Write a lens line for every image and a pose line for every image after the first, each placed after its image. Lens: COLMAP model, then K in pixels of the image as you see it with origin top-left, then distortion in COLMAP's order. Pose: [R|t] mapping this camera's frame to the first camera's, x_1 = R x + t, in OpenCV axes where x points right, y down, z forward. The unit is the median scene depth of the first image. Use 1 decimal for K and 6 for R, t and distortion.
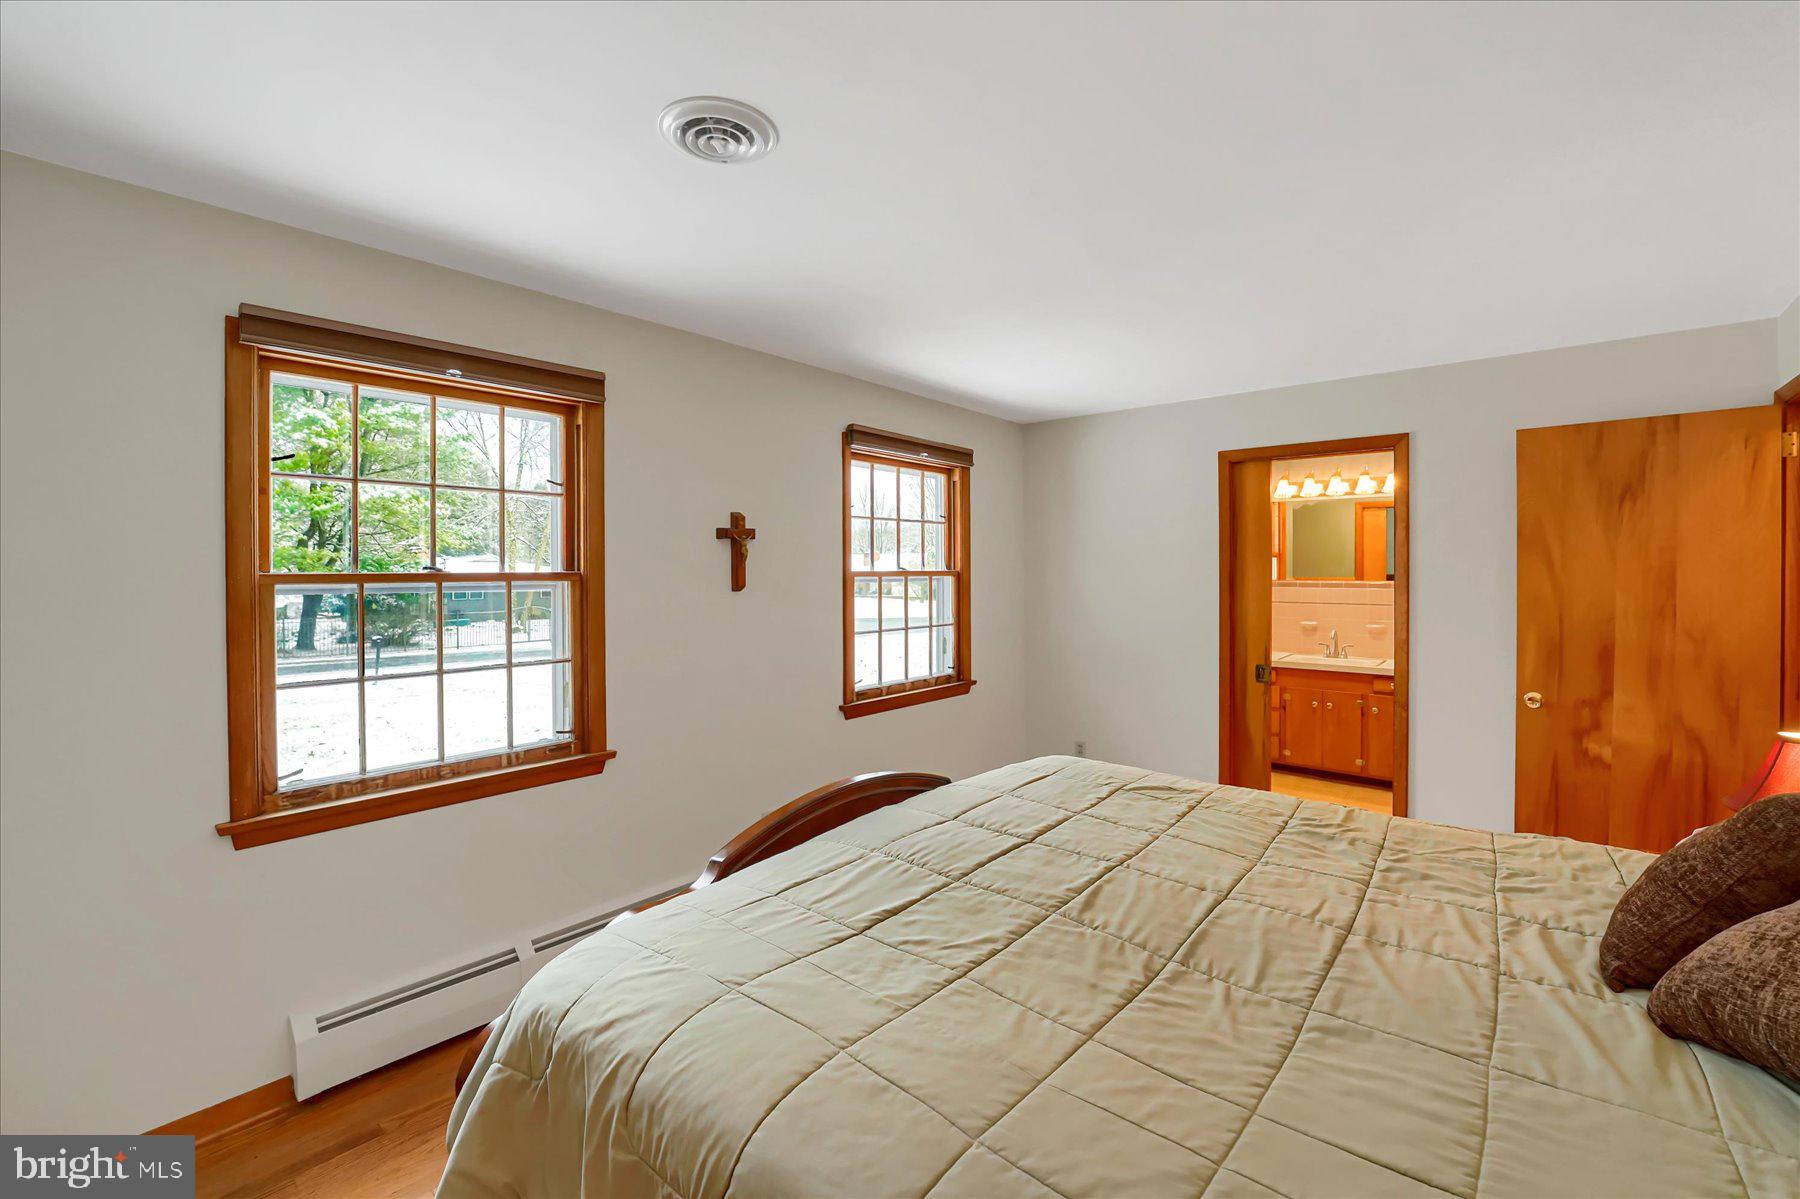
lens RADIAL K [[750.2, 0, 897.3], [0, 750.2, 581.2], [0, 0, 1]] dist [-0.004763, -0.000648]
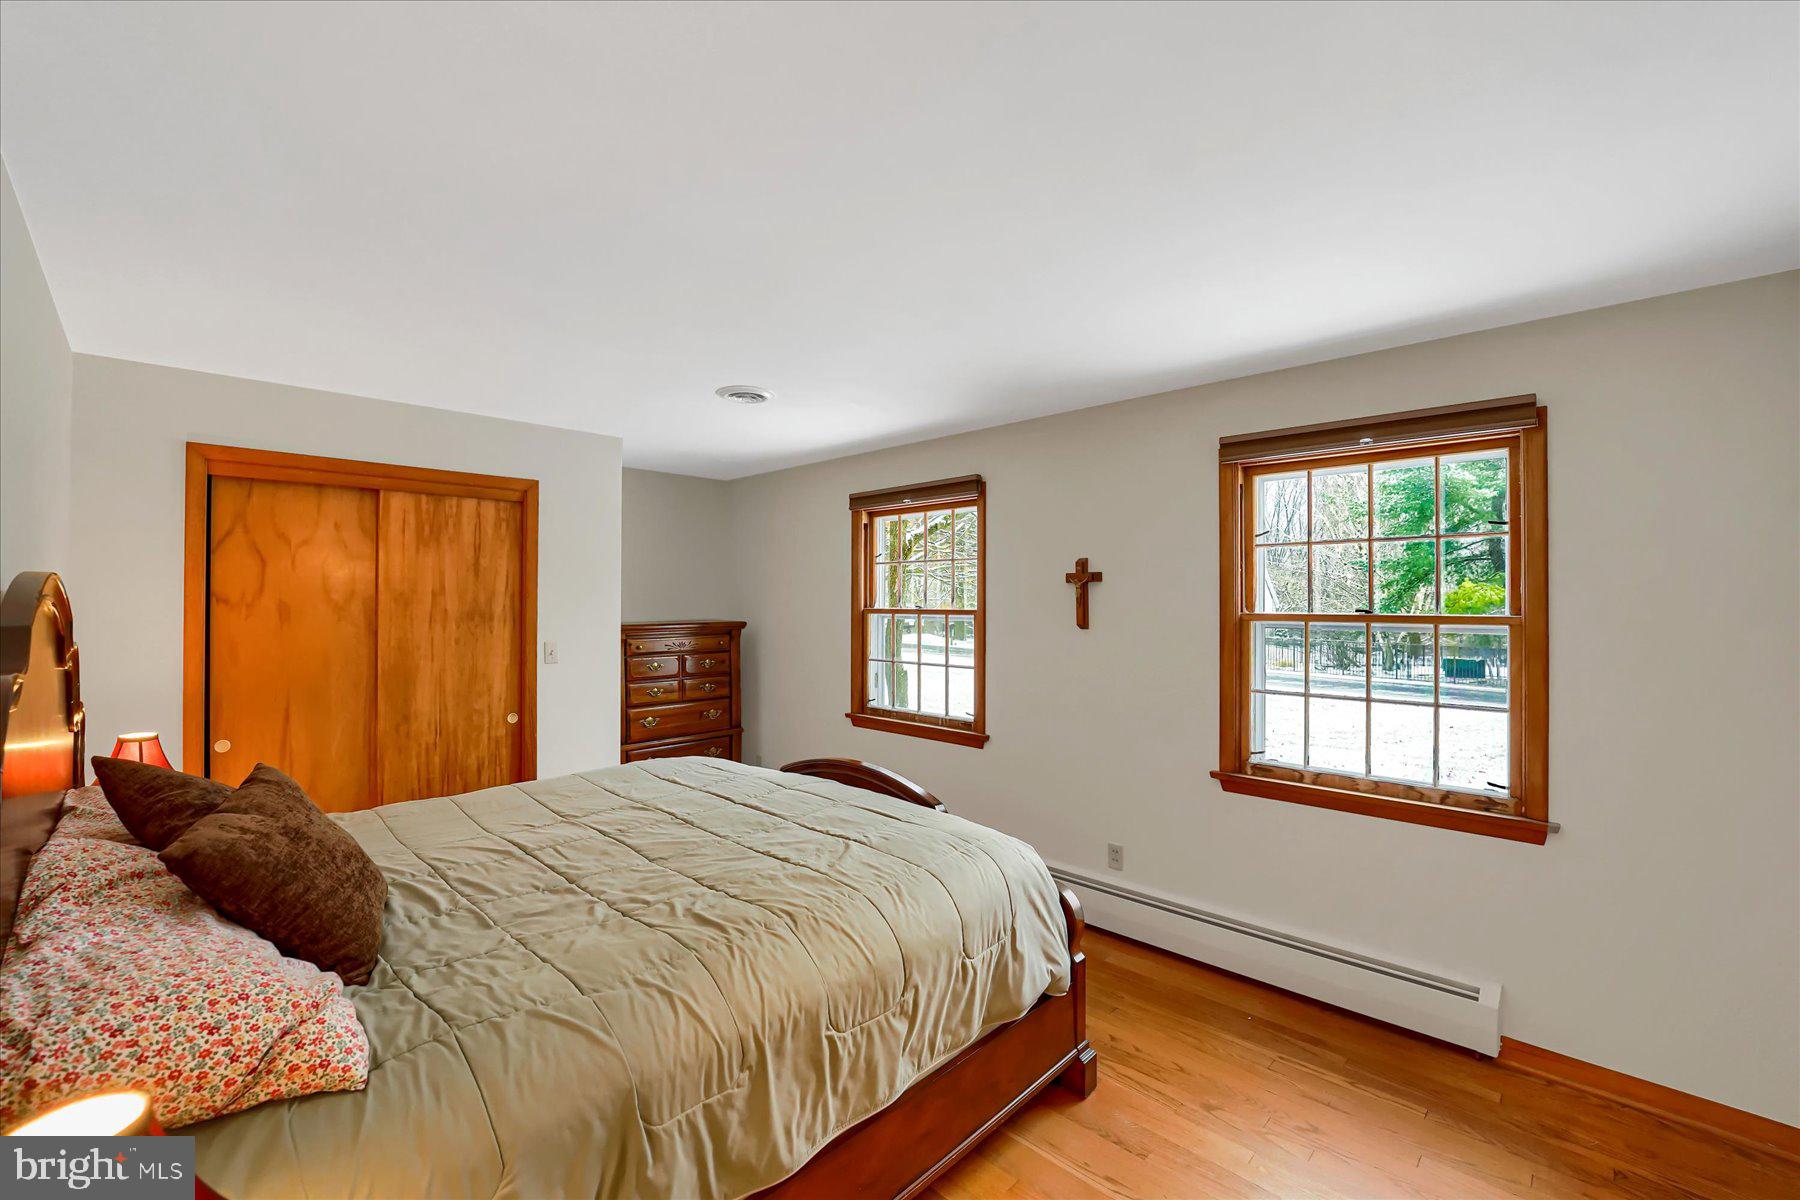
lens RADIAL K [[750.2, 0, 902.7], [0, 750.2, 600.0], [0, 0, 1]] dist [-0.004763, -0.000648]
pose [[-0.053835, 0.006159, -0.998531, 0.911134], [-0.010864, 0.999918, 0.006753, -0.034546], [0.998491, 0.011211, -0.053763, 0.791348]]
